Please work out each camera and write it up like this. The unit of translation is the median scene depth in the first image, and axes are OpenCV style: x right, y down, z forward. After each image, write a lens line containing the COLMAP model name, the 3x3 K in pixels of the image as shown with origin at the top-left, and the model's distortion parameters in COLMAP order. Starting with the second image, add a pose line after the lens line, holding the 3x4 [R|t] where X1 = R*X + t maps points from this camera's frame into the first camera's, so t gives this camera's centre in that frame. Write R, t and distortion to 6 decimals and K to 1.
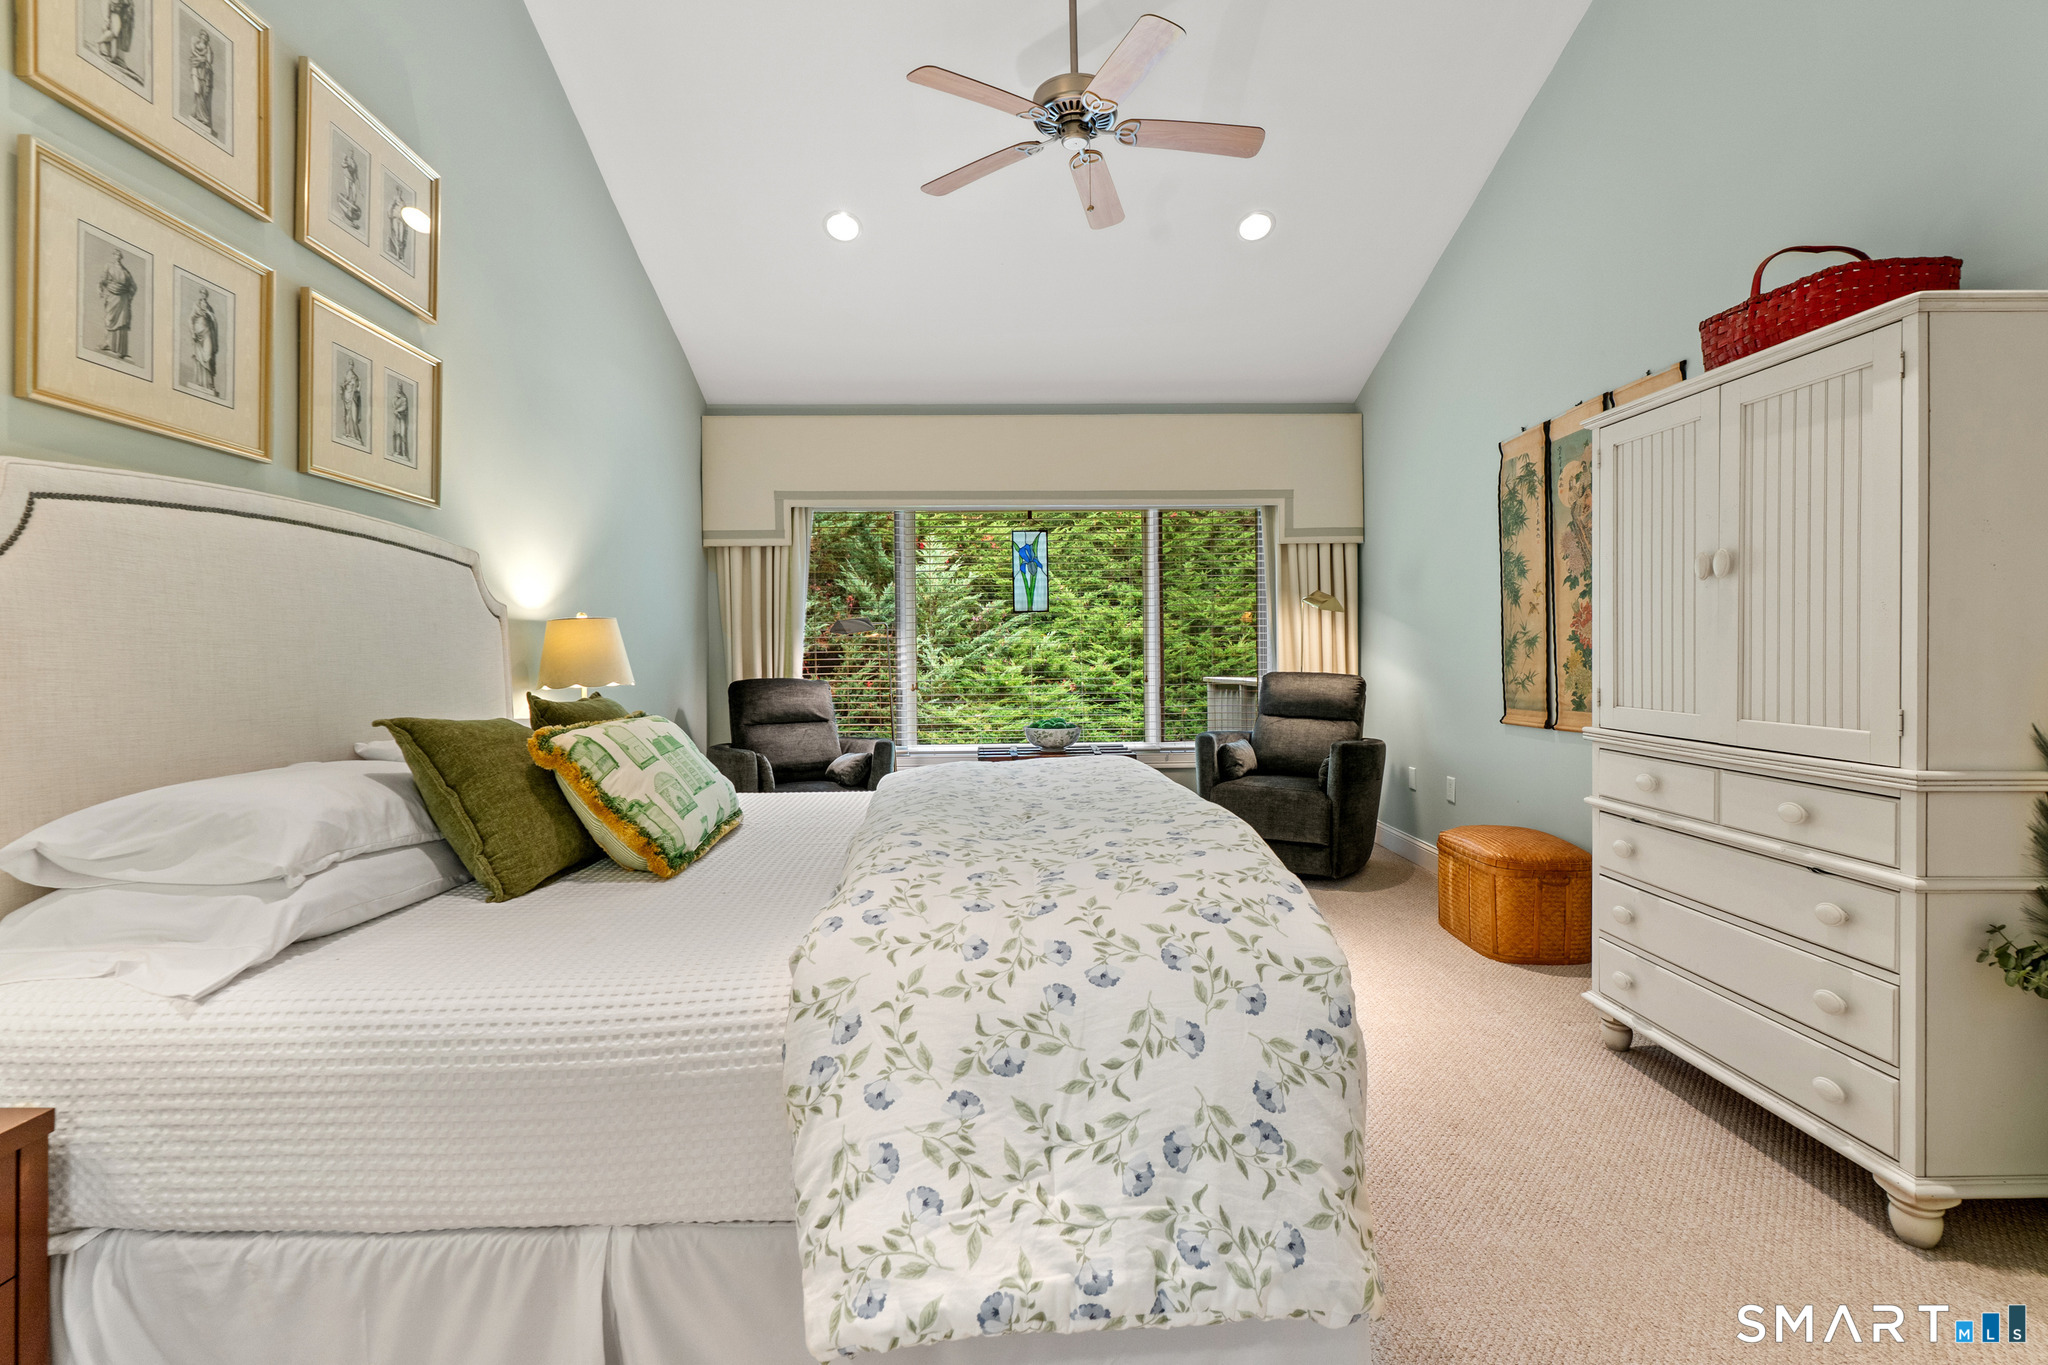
lens RADIAL K [[937.9, 0, 1016.0], [0, 937.9, 663.9], [0, 0, 1]] dist [-0.009483, 0.004747]
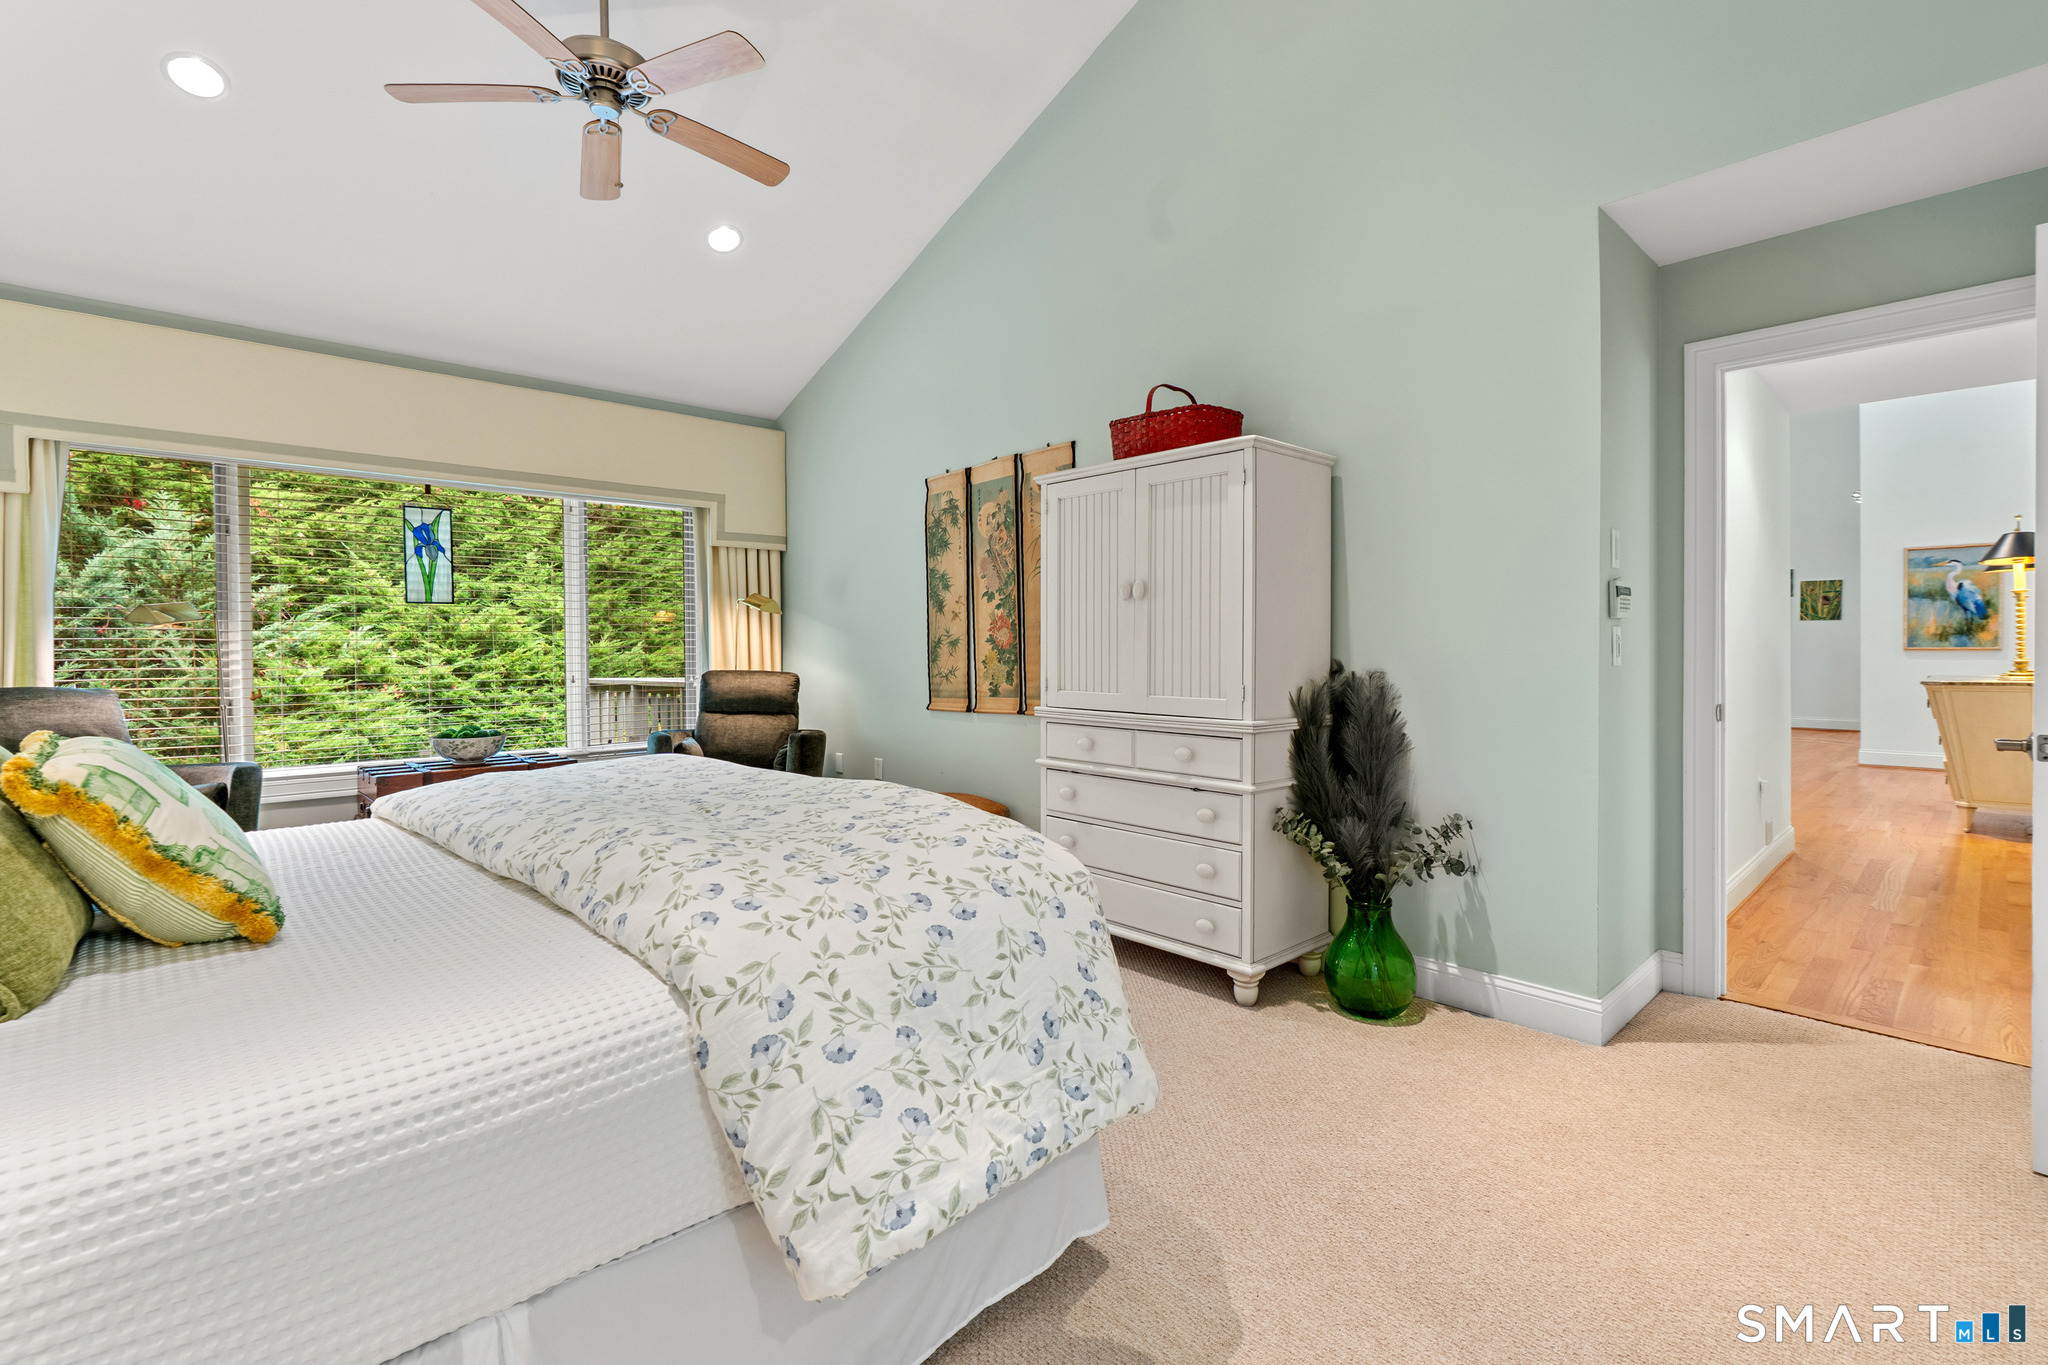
lens RADIAL K [[937.9, 0, 1017.3], [0, 937.9, 668.7], [0, 0, 1]] dist [-0.009483, 0.004747]
pose [[0.743637, -0.009796, 0.668511, -0.408247], [0.007038, 0.999952, 0.006824, 0.005389], [-0.668546, -0.000370, 0.743671, 0.028086]]
